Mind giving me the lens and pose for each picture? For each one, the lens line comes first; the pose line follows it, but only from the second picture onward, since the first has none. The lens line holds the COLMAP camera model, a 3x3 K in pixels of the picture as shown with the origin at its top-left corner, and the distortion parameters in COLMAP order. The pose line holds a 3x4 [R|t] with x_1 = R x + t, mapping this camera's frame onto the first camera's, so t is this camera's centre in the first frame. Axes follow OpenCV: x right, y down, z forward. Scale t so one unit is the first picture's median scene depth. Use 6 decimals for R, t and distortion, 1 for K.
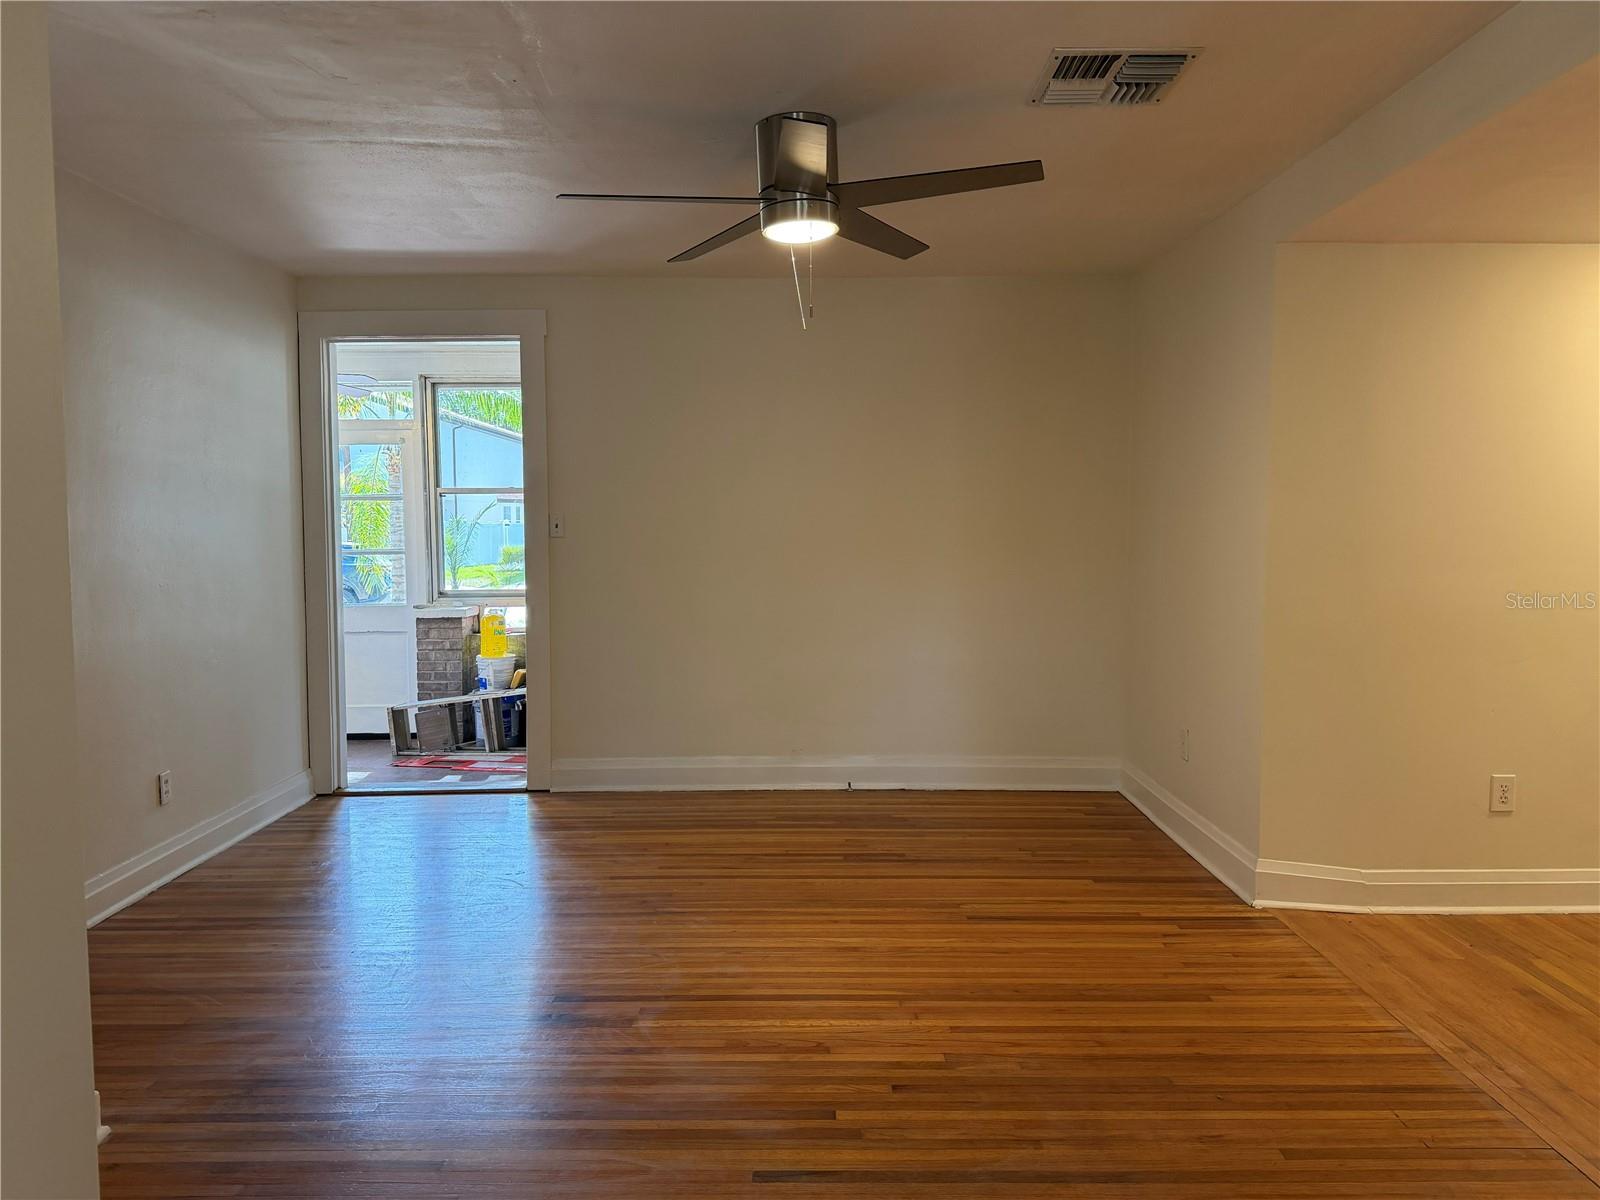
lens RADIAL K [[1122.4, 0, 794.7], [0, 1122.4, 595.8], [0, 0, 1]] dist [0.100425, -0.130567]
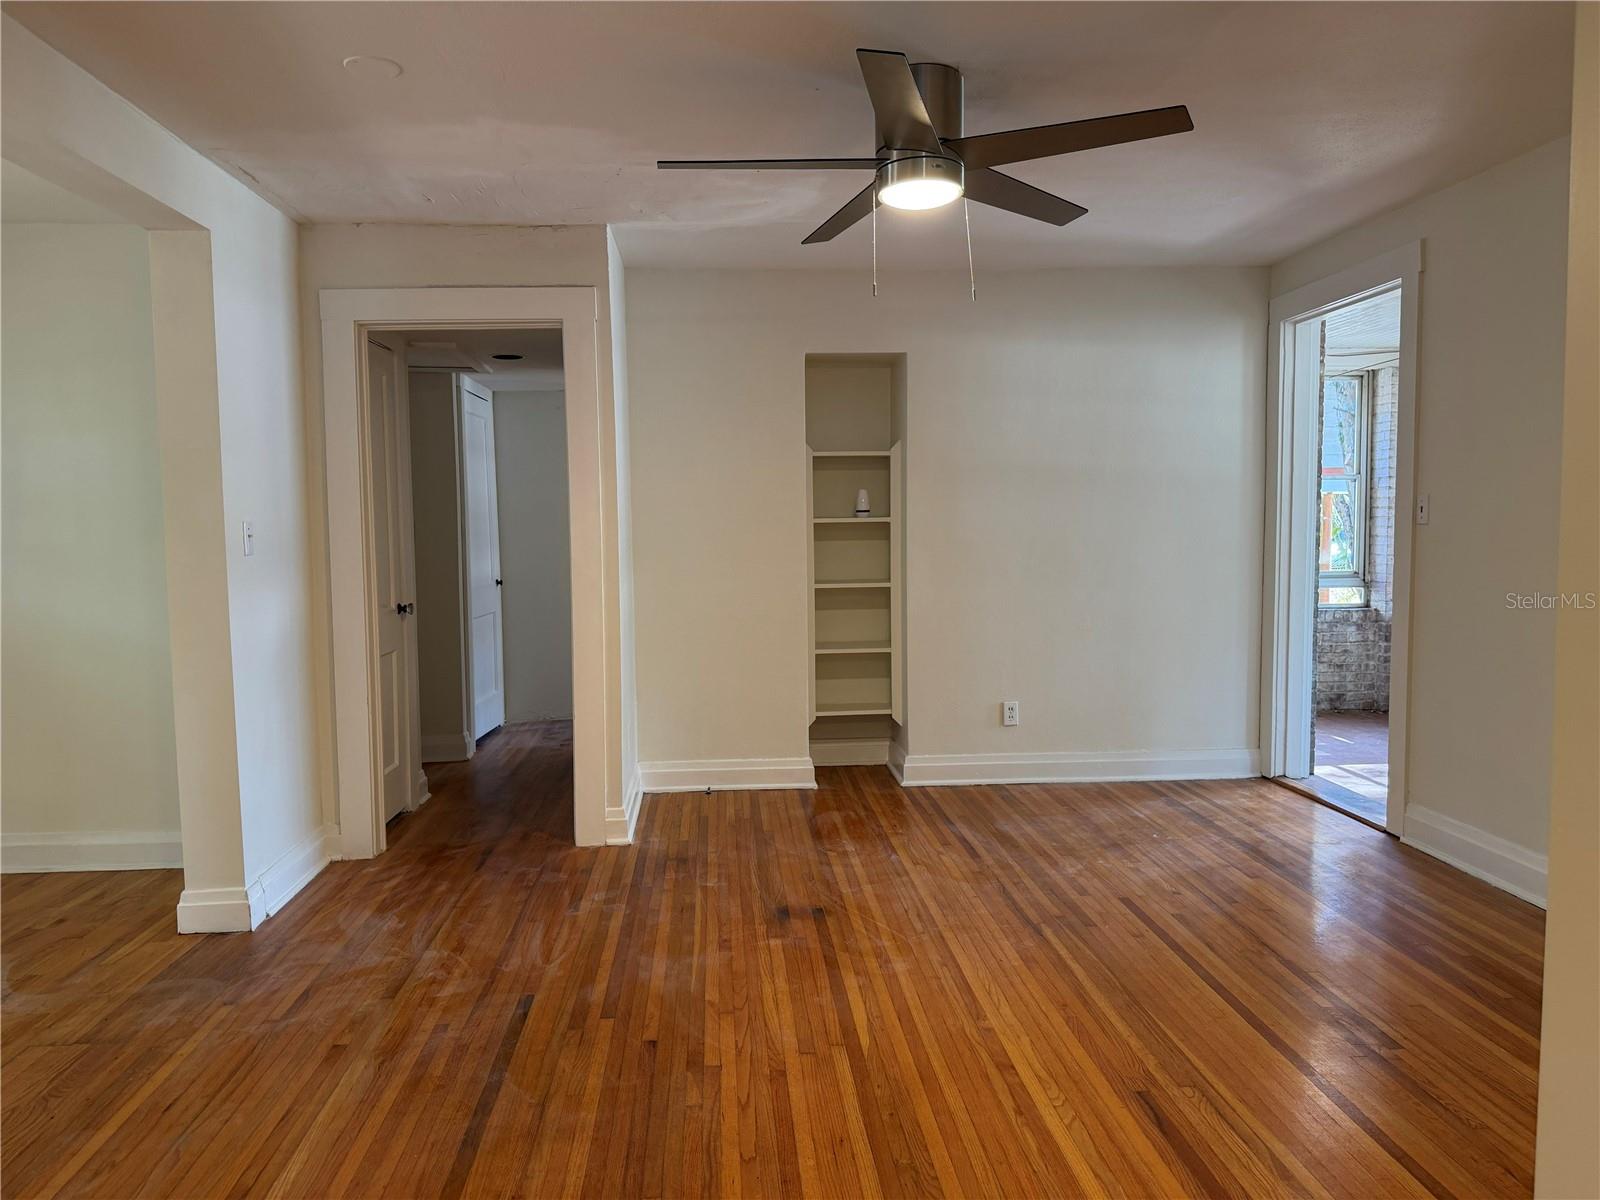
lens RADIAL K [[1122.4, 0, 794.7], [0, 1122.4, 595.8], [0, 0, 1]] dist [0.100425, -0.130567]
pose [[0.075034, 0.074425, -0.994400, 0.915887], [-0.054867, 0.996008, 0.070405, -0.057470], [0.995670, 0.049277, 0.078818, 0.830139]]
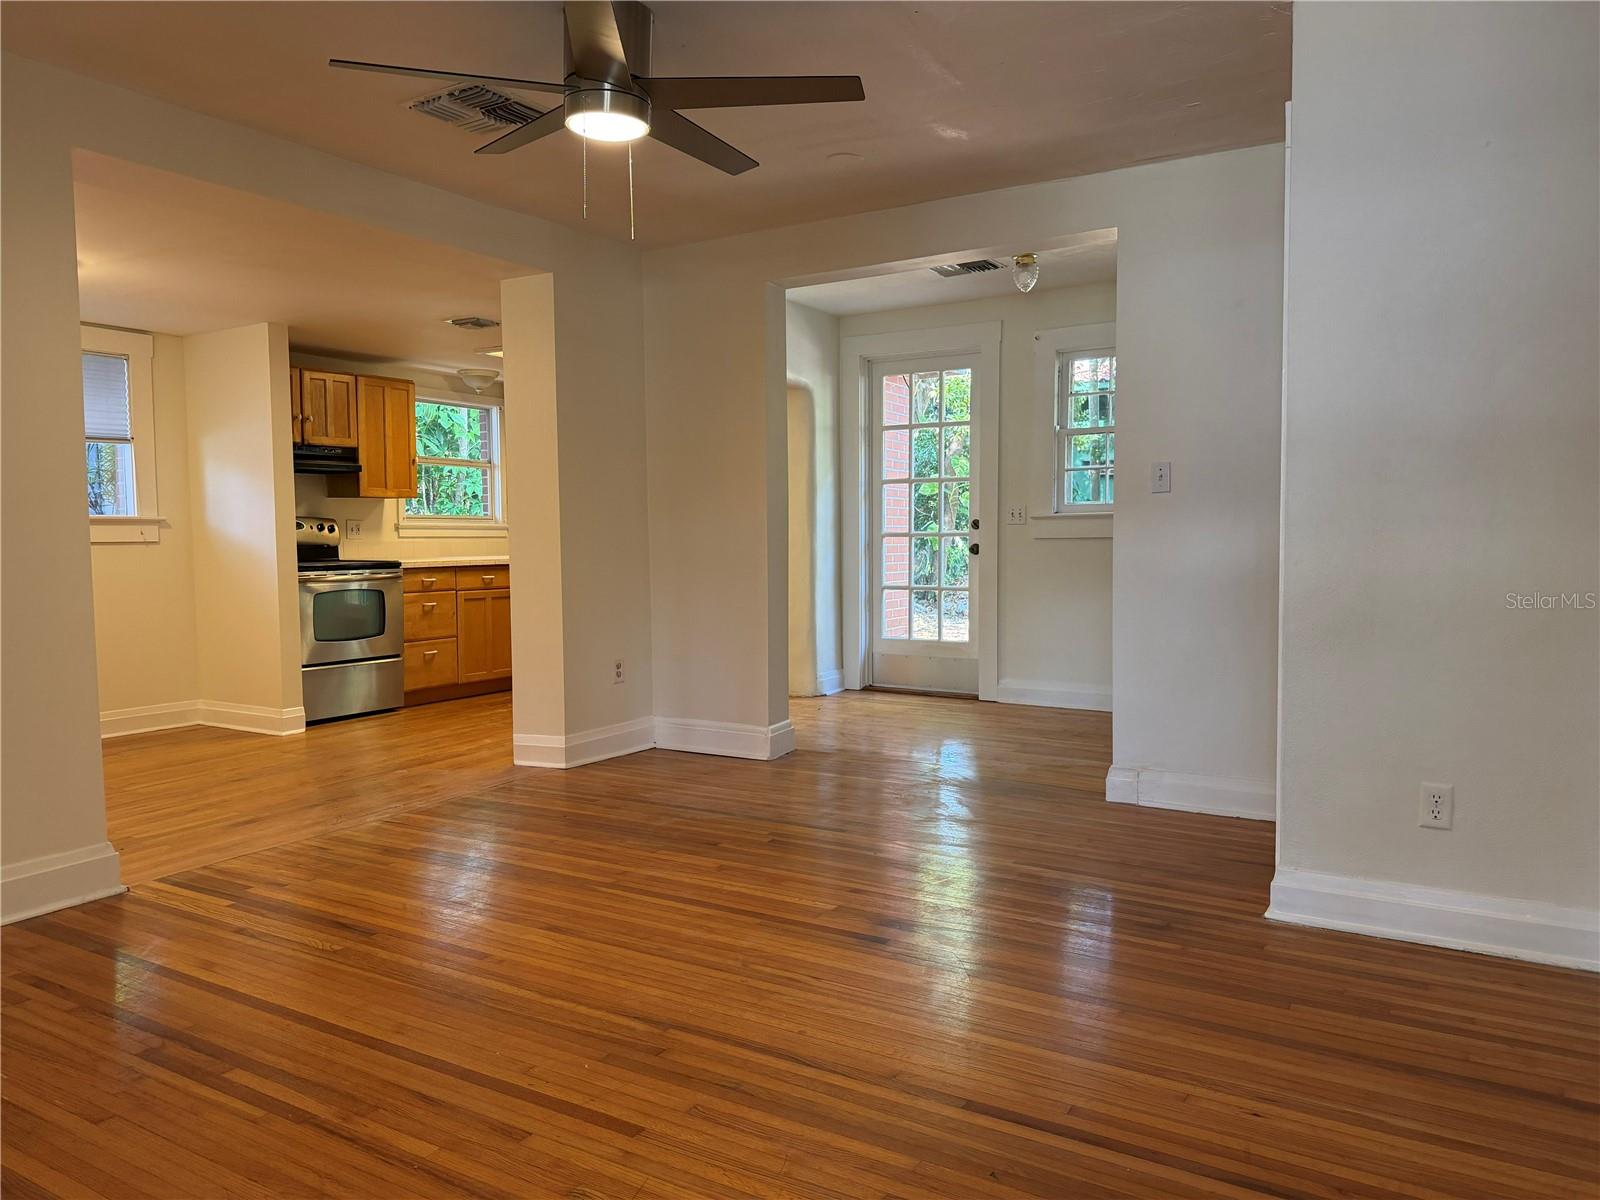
lens RADIAL K [[1122.4, 0, 794.7], [0, 1122.4, 595.8], [0, 0, 1]] dist [0.100425, -0.130567]
pose [[-0.855892, -0.018909, 0.516809, -0.603439], [0.051081, 0.991353, 0.120868, -0.047698], [-0.514626, 0.129849, -0.847526, 1.729637]]
